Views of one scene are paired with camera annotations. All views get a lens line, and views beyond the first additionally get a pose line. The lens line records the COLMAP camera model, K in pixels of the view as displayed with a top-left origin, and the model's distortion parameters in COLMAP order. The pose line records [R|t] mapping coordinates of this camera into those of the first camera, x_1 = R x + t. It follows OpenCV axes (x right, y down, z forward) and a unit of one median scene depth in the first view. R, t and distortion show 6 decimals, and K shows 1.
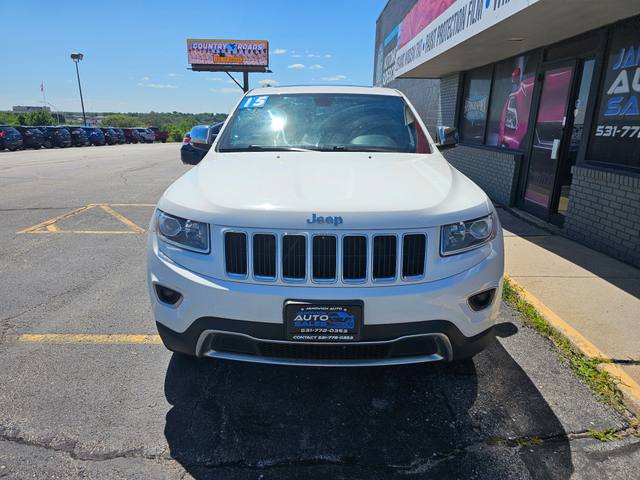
lens RADIAL K [[429.9, 0, 309.1], [0, 429.9, 237.7], [0, 0, 1]] dist [0.056471, -0.051899]
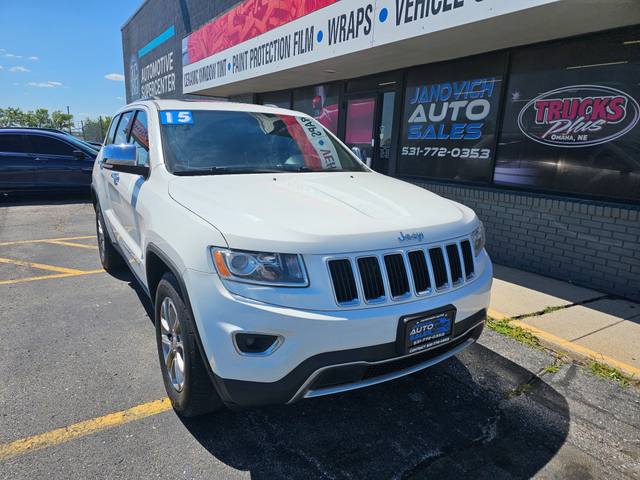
lens RADIAL K [[429.9, 0, 310.2], [0, 429.9, 250.9], [0, 0, 1]] dist [0.056471, -0.051899]
pose [[0.839443, -0.121075, 0.529788, -0.246145], [0.124554, 0.991780, 0.029301, -0.022677], [-0.528981, 0.041391, 0.847624, 0.074428]]
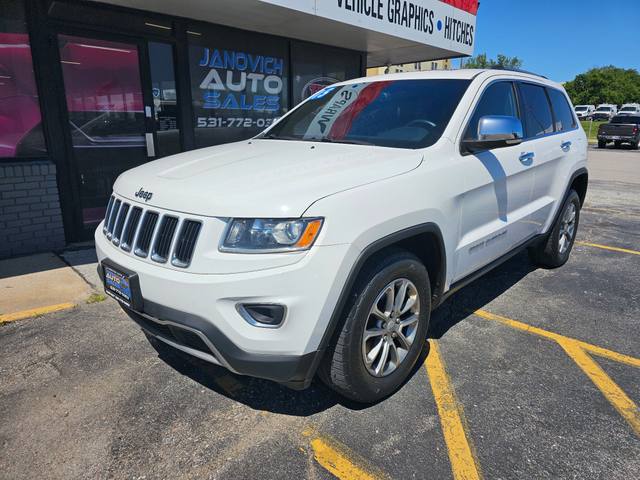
lens RADIAL K [[429.9, 0, 323.9], [0, 429.9, 240.7], [0, 0, 1]] dist [0.056471, -0.051899]
pose [[-0.741246, -0.193604, 0.642706, -0.271384], [0.160150, 0.878838, 0.449439, -0.375512], [-0.651848, 0.436075, -0.620430, 1.424038]]
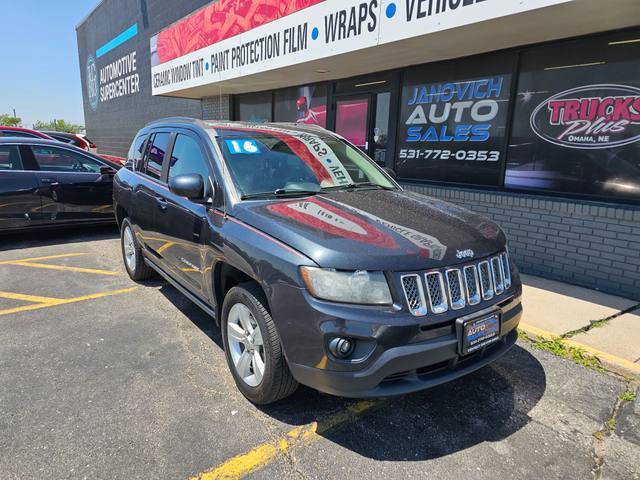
lens RADIAL K [[429.9, 0, 310.3], [0, 429.9, 242.8], [0, 0, 1]] dist [0.056471, -0.051899]
pose [[0.787137, -0.137321, 0.601297, -0.270770], [0.155540, 0.987586, 0.021929, -0.057744], [-0.596844, 0.076265, 0.798725, 0.183402]]
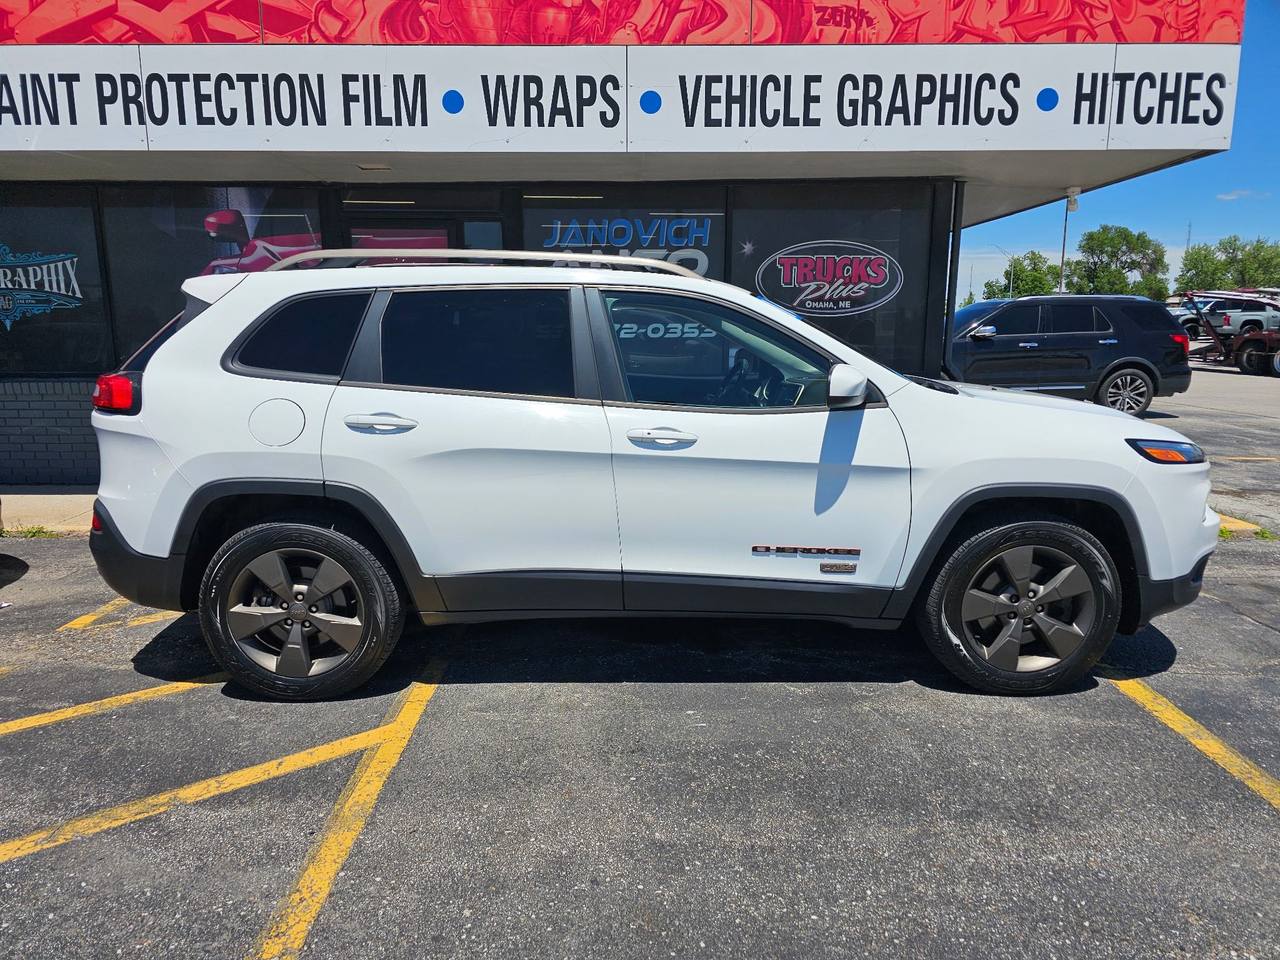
lens RADIAL K [[859.8, 0, 627.0], [0, 859.8, 497.8], [0, 0, 1]] dist [0.056471, -0.051899]
pose [[-0.024042, -0.212483, 0.976869, -0.677444], [0.266662, 0.940385, 0.211110, -0.222442], [-0.963490, 0.265569, 0.034053, 0.795264]]
